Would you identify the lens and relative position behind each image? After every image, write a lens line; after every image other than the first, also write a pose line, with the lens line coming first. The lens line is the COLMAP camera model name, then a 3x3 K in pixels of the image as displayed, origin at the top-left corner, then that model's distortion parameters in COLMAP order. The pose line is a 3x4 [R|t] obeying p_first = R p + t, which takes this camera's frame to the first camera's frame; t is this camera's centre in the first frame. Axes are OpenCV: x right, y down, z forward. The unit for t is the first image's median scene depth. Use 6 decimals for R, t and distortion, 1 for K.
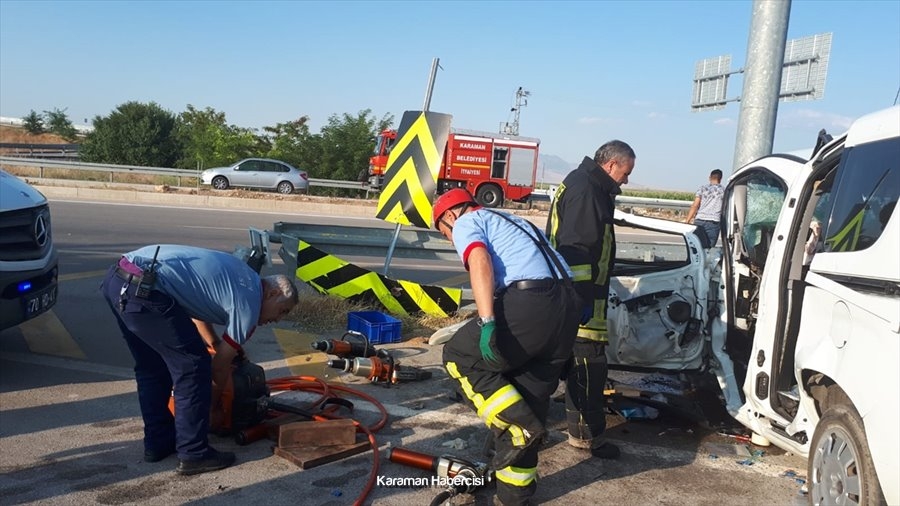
lens RADIAL K [[710.7, 0, 454.2], [0, 710.7, 255.4], [0, 0, 1]] dist [0.141452, -0.301910]
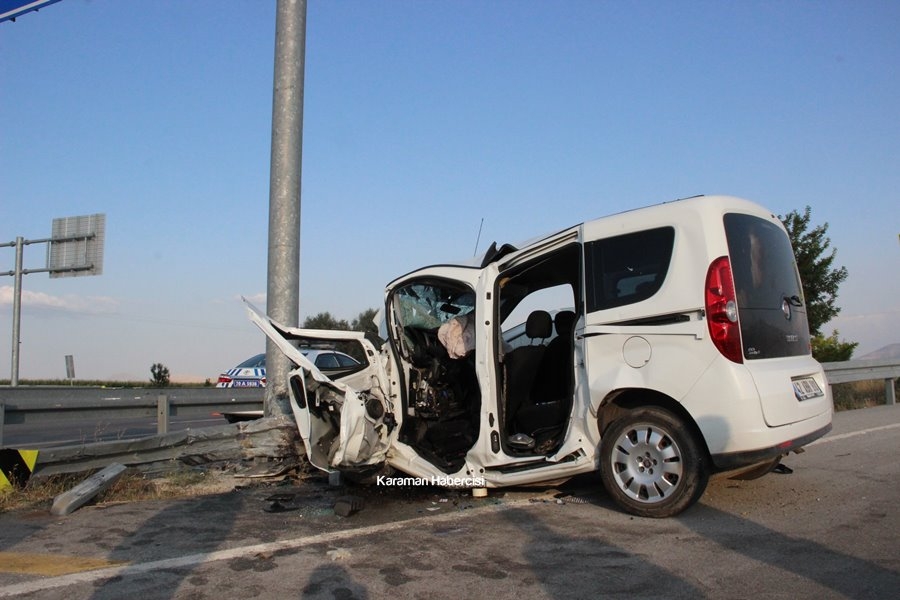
lens RADIAL K [[748.8, 0, 451.1], [0, 748.8, 283.9], [0, 0, 1]] dist [-0.212003, 0.220110]
pose [[0.538666, 0.032700, 0.841885, -0.339502], [0.150082, 0.979540, -0.134075, 0.036958], [-0.829045, 0.198573, 0.522737, 0.171305]]
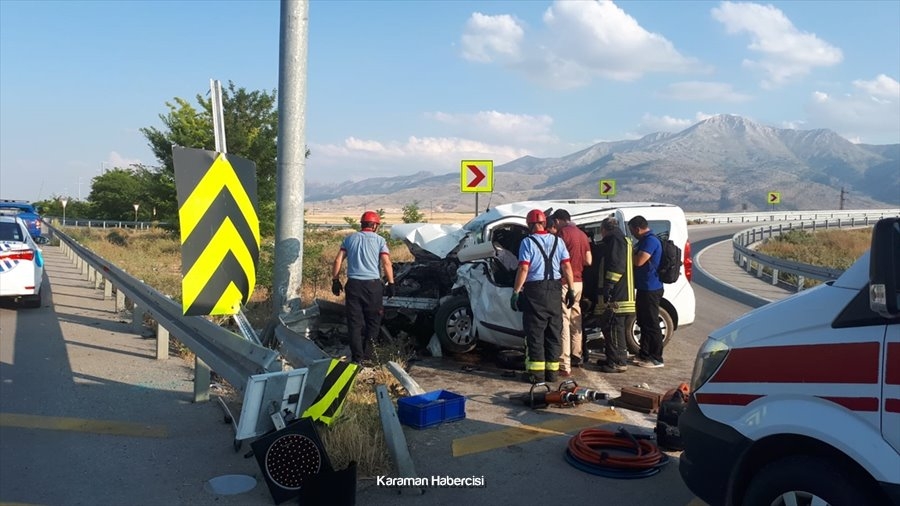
lens RADIAL K [[710.7, 0, 454.2], [0, 710.7, 255.4], [0, 0, 1]] dist [0.141452, -0.301910]
pose [[-0.310901, -0.121679, 0.942621, -0.783371], [0.059247, 0.987361, 0.146995, -0.194406], [-0.948594, 0.101548, -0.299763, 1.009372]]
